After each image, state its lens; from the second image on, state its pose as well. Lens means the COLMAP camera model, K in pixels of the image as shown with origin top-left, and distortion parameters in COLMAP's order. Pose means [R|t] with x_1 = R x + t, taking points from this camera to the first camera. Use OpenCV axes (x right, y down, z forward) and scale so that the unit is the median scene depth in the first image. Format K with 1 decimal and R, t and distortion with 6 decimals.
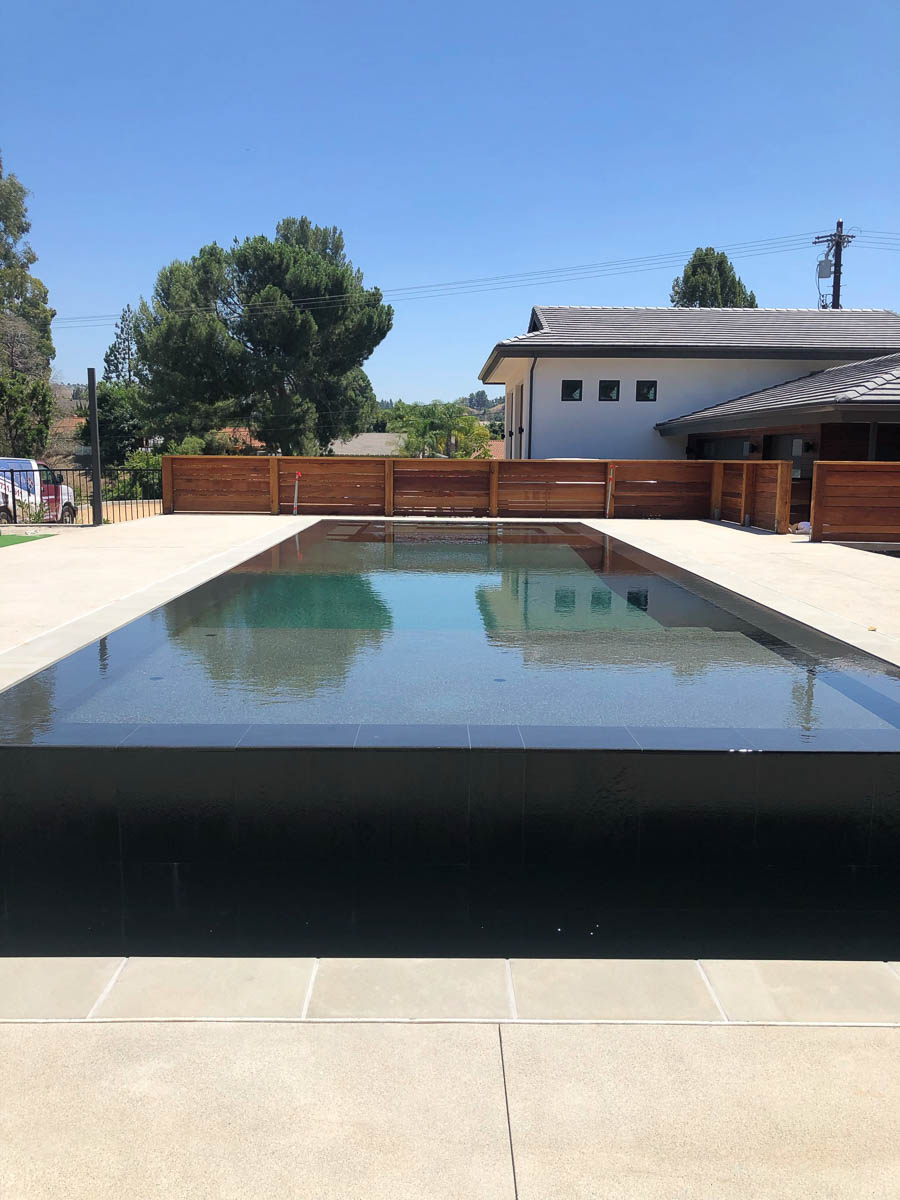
lens RADIAL K [[962.4, 0, 450.0], [0, 962.4, 600.0], [0, 0, 1]] dist [-0.052658, -0.006060]
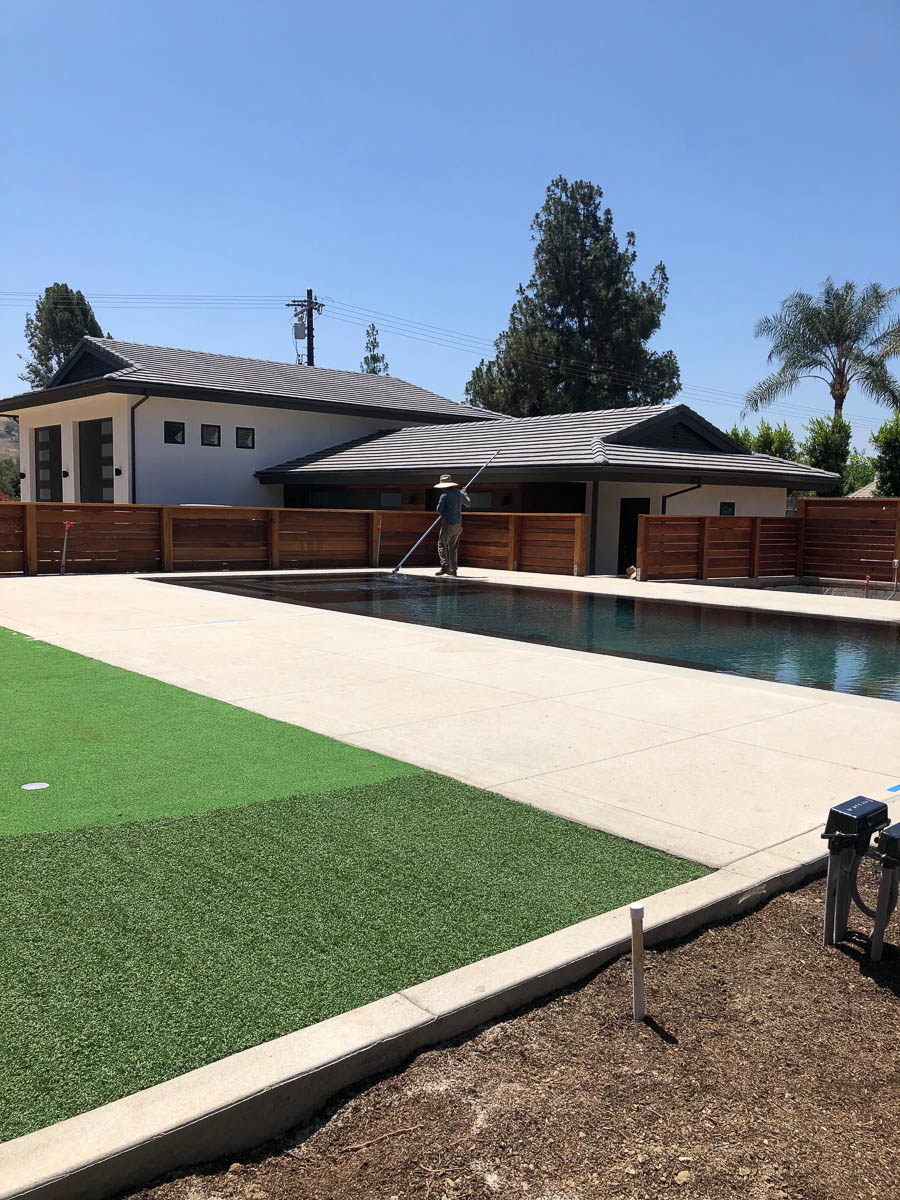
lens RADIAL K [[962.4, 0, 450.0], [0, 962.4, 600.0], [0, 0, 1]] dist [-0.052658, -0.006060]
pose [[0.745892, -0.046164, 0.664465, -0.305276], [0.074520, 0.997116, -0.014378, -0.019765], [-0.661885, 0.060241, 0.747181, 0.123347]]
